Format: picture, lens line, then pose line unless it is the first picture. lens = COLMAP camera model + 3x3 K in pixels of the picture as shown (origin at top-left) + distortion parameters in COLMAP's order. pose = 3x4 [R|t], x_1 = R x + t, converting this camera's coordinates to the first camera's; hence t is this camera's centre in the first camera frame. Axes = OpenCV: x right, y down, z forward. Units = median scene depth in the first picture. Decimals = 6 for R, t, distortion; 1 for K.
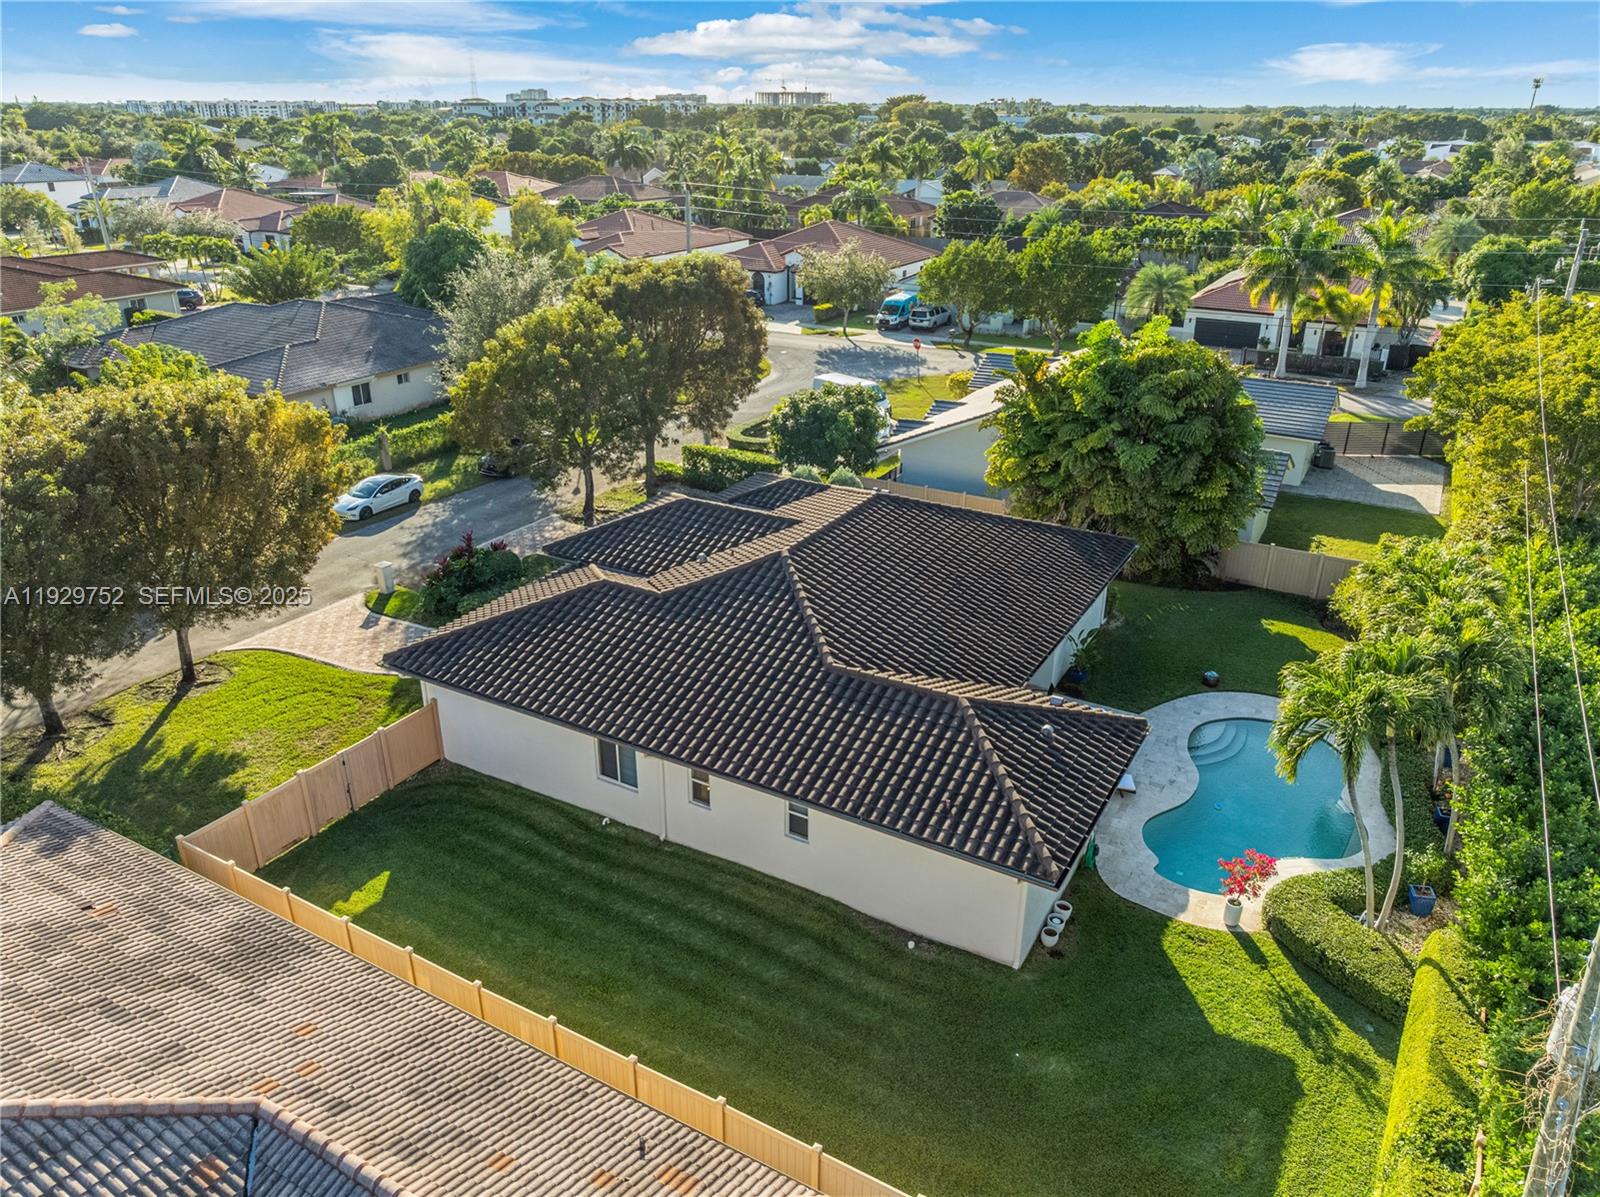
lens RADIAL K [[1126.7, 0, 800.0], [0, 1126.7, 598.5], [0, 0, 1]] dist [-0.005942, -0.003925]
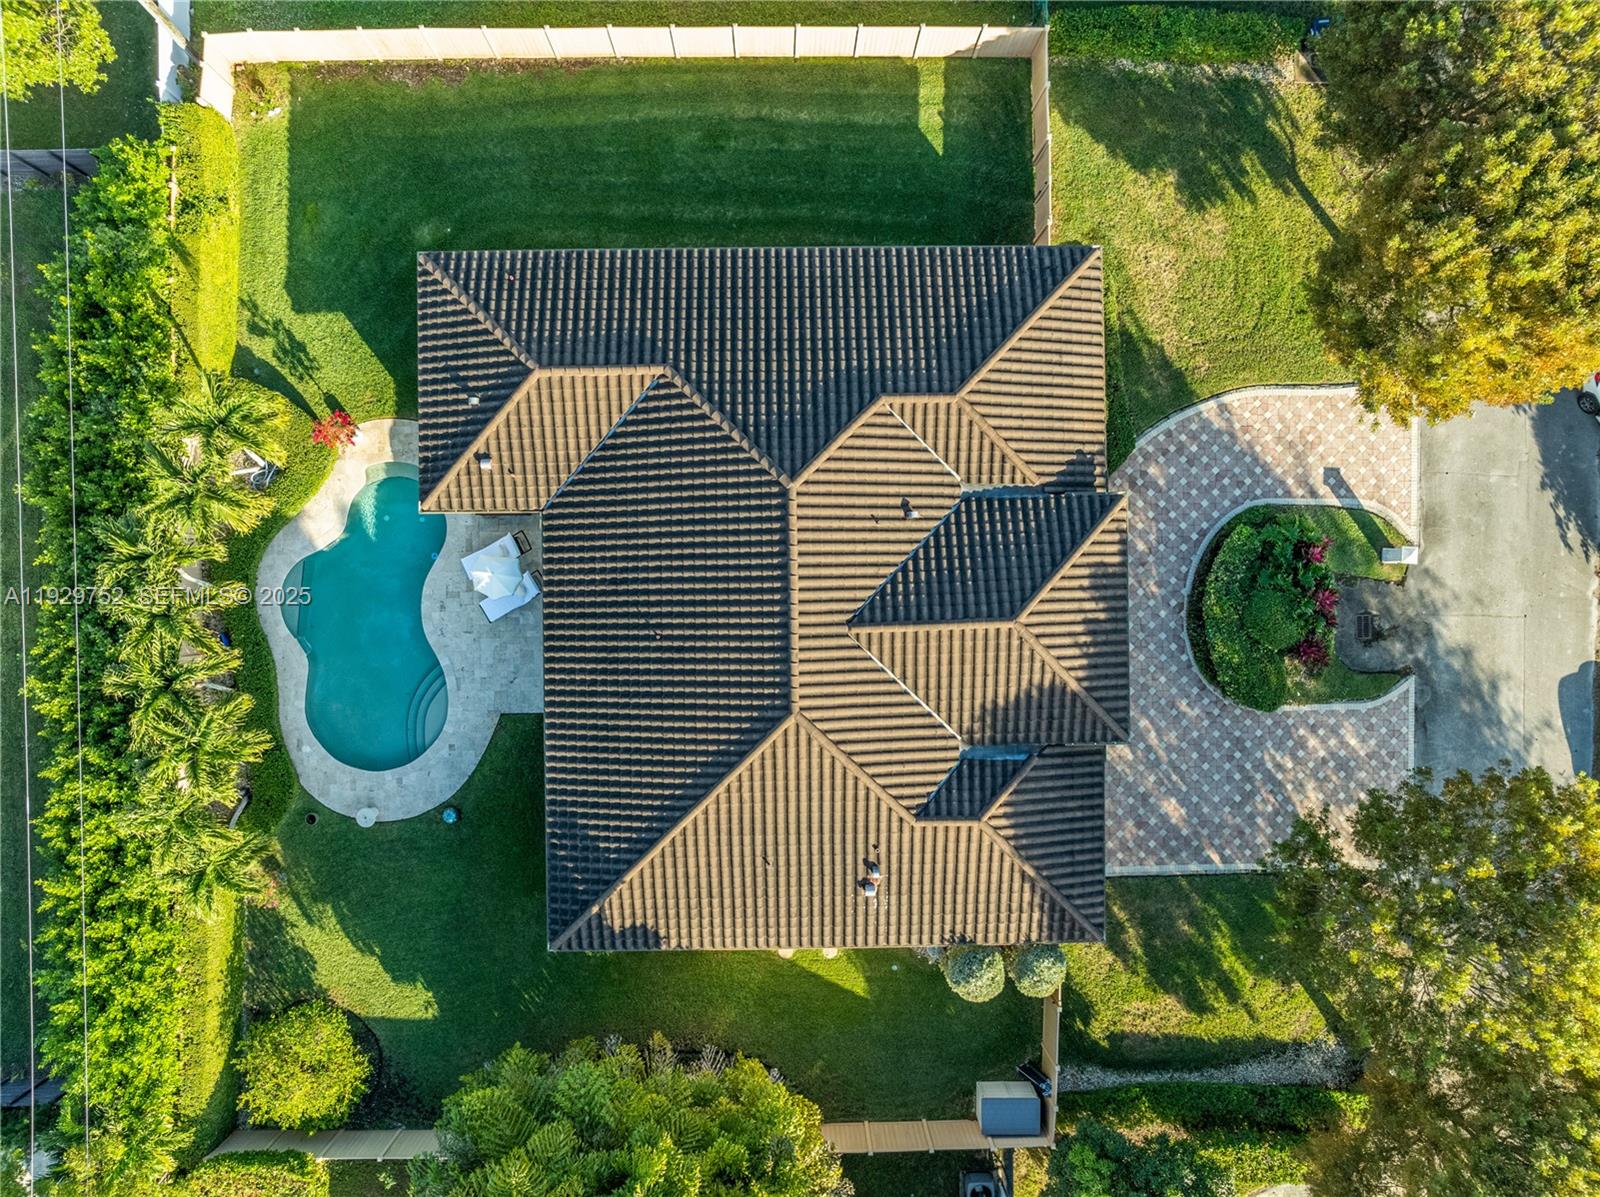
lens RADIAL K [[1126.5, 0, 800.0], [0, 1126.5, 598.5], [0, 0, 1]] dist [-0.034015, 0.005168]
pose [[-0.863291, 0.504502, -0.014381, 0.049365], [-0.223842, -0.357184, 0.906816, -1.157836], [0.452353, 0.786065, 0.421282, 0.872721]]
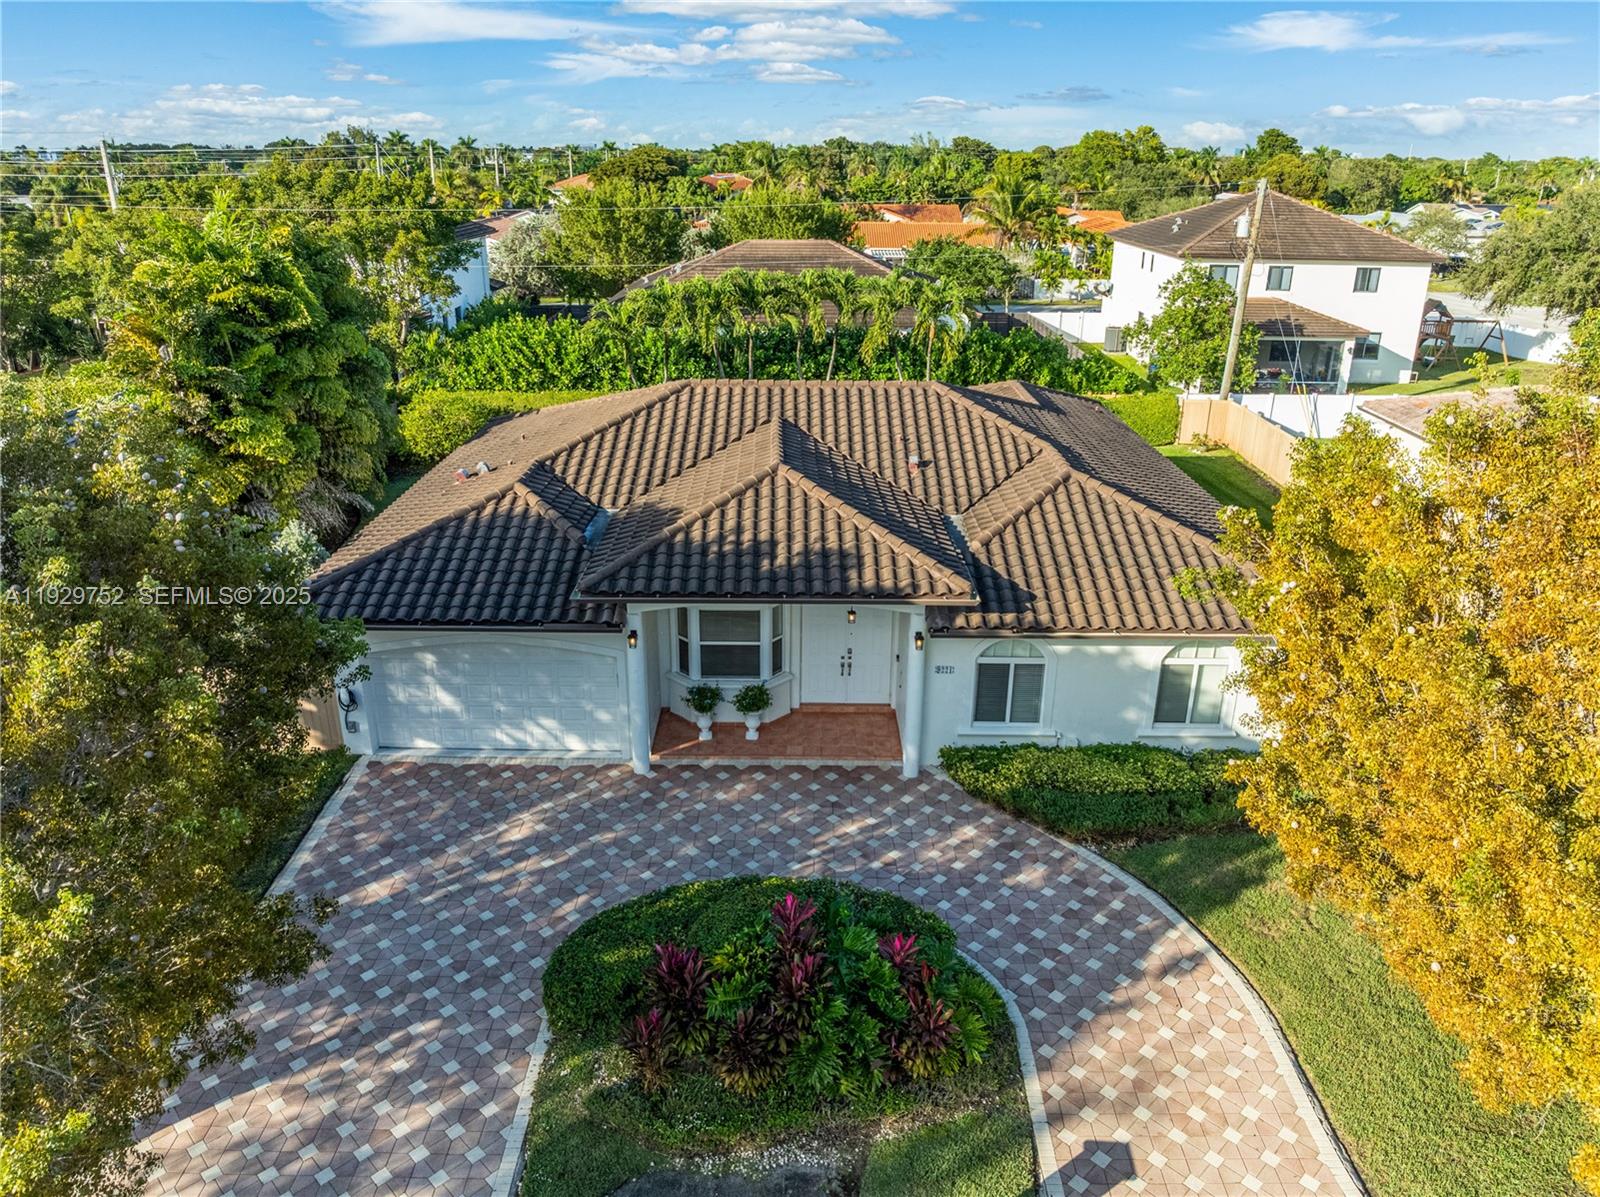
lens RADIAL K [[1126.5, 0, 800.0], [0, 1126.5, 598.5], [0, 0, 1]] dist [-0.034015, 0.005168]
pose [[-0.489108, -0.332980, 0.806162, -0.906924], [0.348644, 0.772577, 0.530634, -0.515992], [-0.799513, 0.540600, -0.261782, 1.772792]]
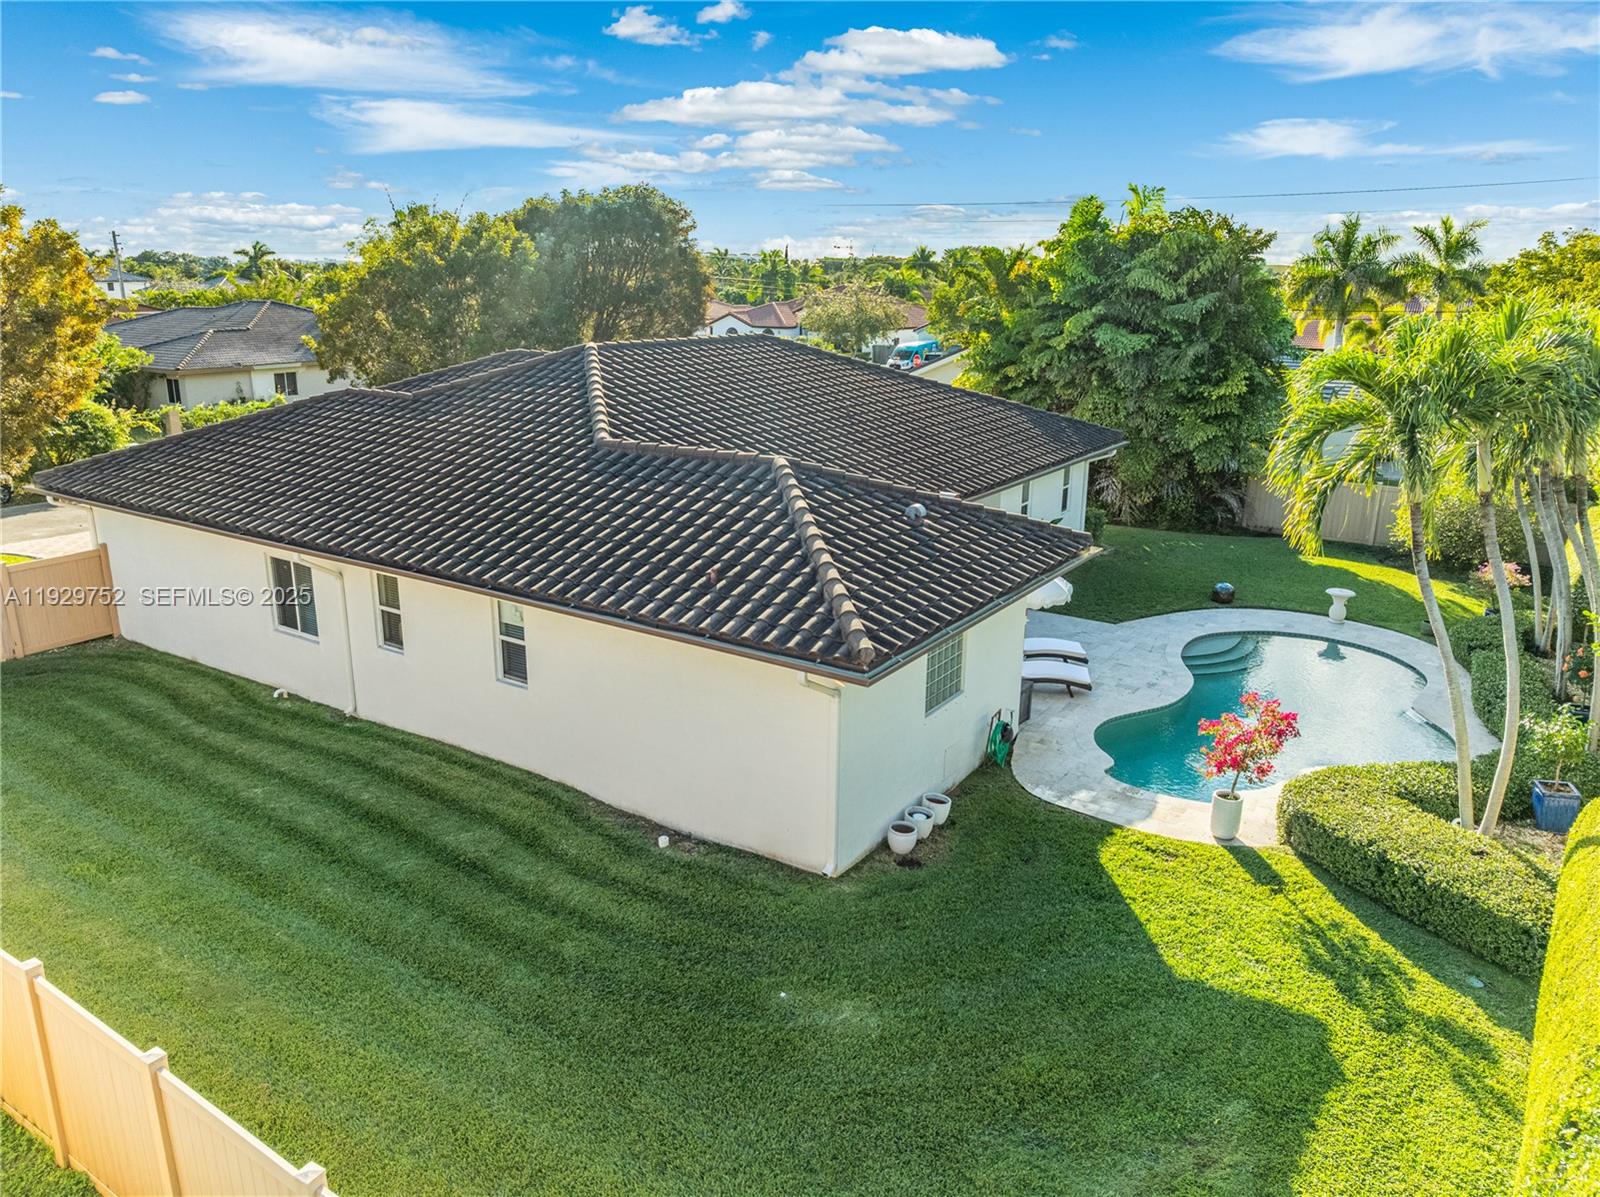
lens RADIAL K [[1126.5, 0, 800.0], [0, 1126.5, 598.5], [0, 0, 1]] dist [-0.034015, 0.005168]
pose [[0.997999, 0.020292, -0.059878, 0.205555], [-0.028558, 0.989655, -0.140595, 0.267257], [0.056406, 0.142024, 0.988255, 0.416178]]
